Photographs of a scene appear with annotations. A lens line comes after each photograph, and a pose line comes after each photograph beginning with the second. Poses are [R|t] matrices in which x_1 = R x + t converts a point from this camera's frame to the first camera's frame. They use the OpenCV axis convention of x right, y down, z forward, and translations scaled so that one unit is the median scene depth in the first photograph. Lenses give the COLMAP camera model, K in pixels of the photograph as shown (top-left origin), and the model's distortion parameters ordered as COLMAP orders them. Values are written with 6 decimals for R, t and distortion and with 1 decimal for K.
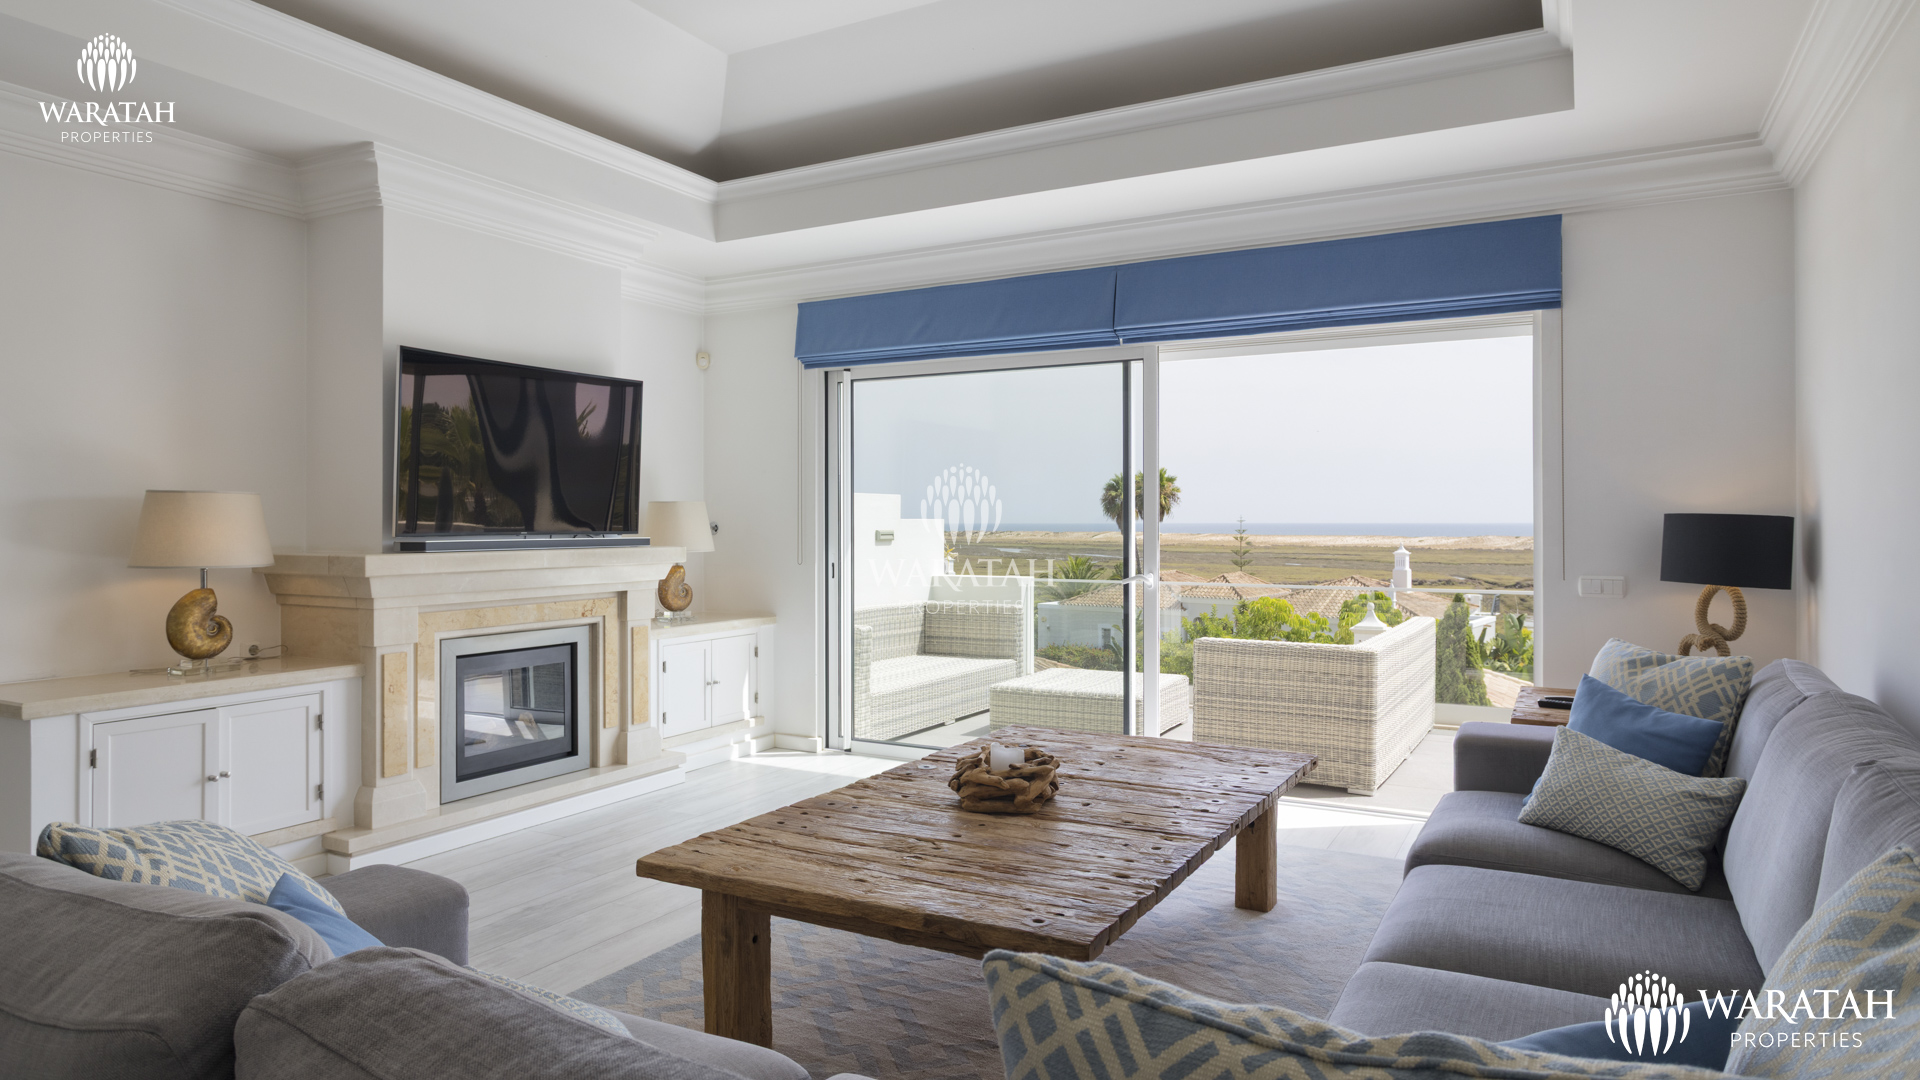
lens RADIAL K [[1141.8, 0, 957.8], [0, 1141.8, 529.2], [0, 0, 1]] dist [0.001614, 0.002198]
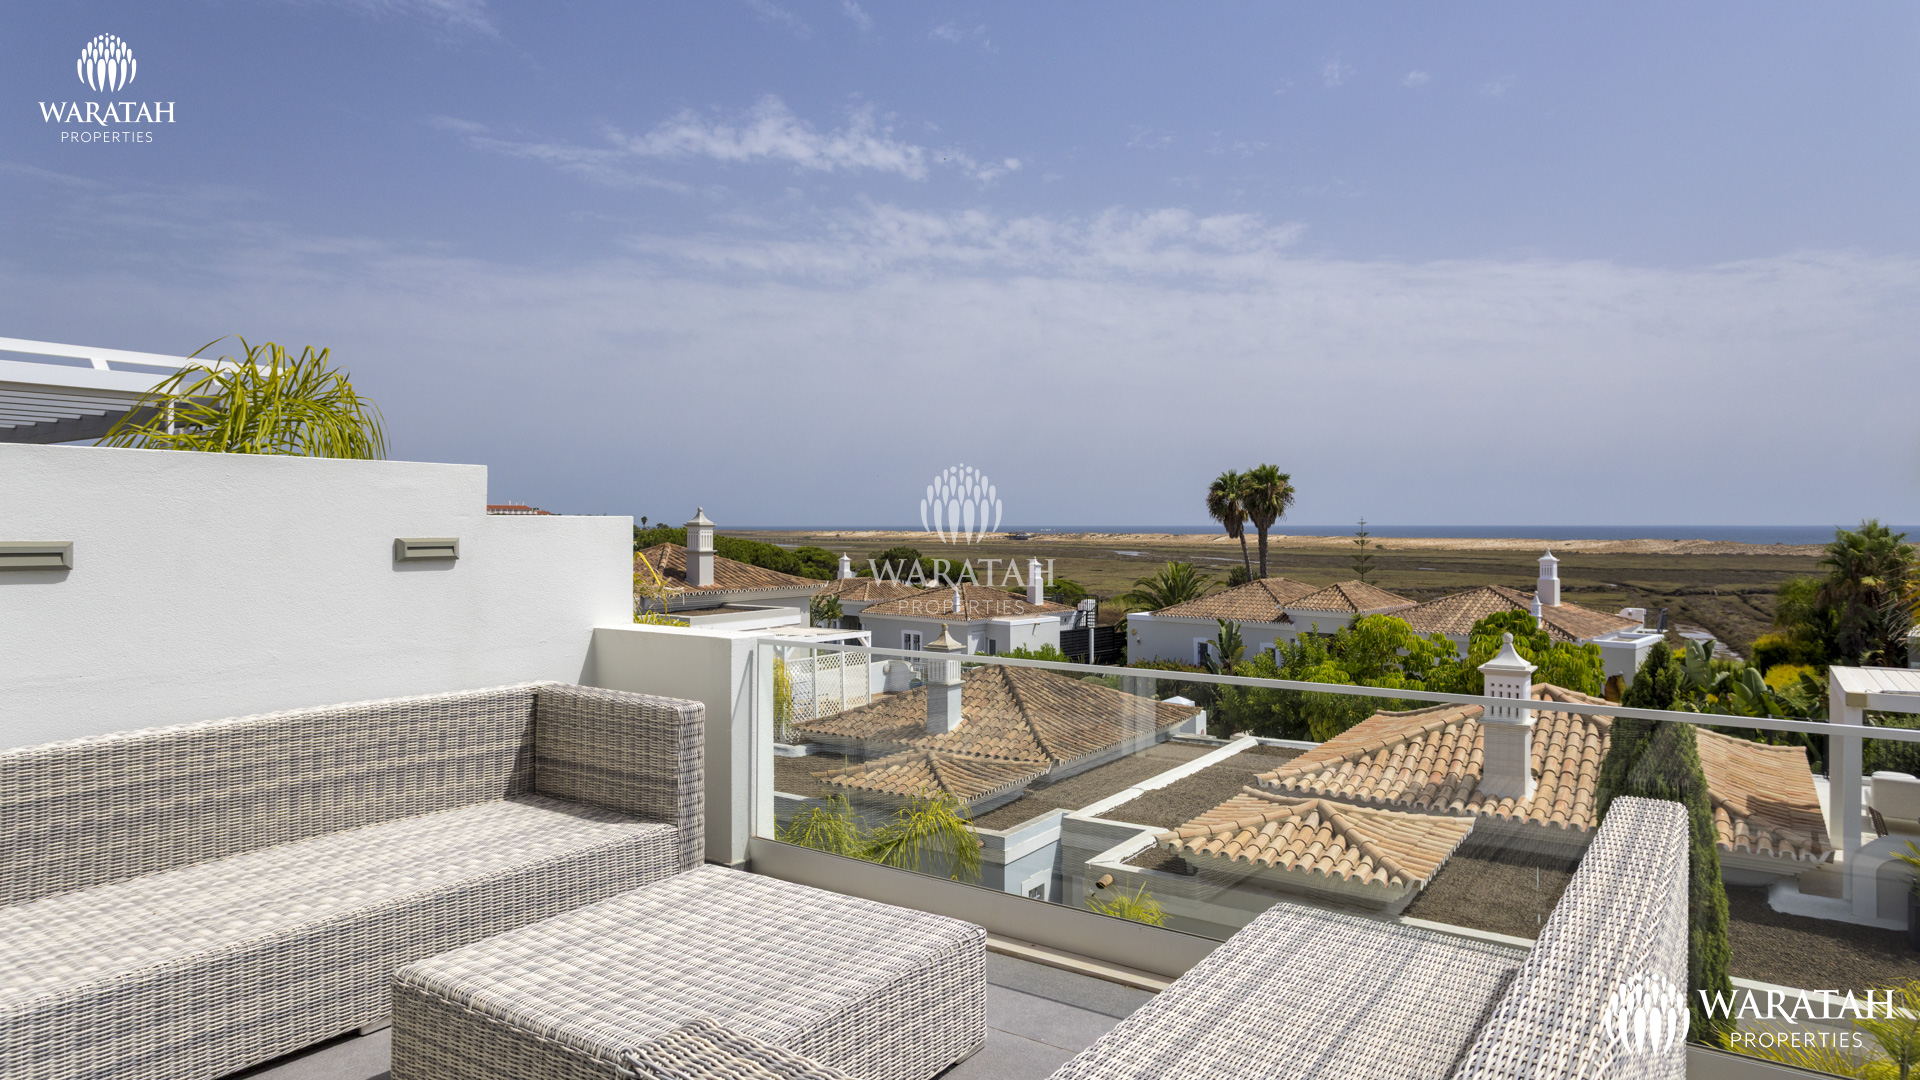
lens RADIAL K [[1148.2, 0, 956.3], [0, 1148.2, 533.3], [0, 0, 1]] dist [-0.001433, -0.001266]
pose [[0.994562, 0.000615, -0.104144, 0.199670], [-0.000471, 0.999999, 0.001408, -0.002124], [0.104144, -0.001351, 0.994561, 0.534013]]
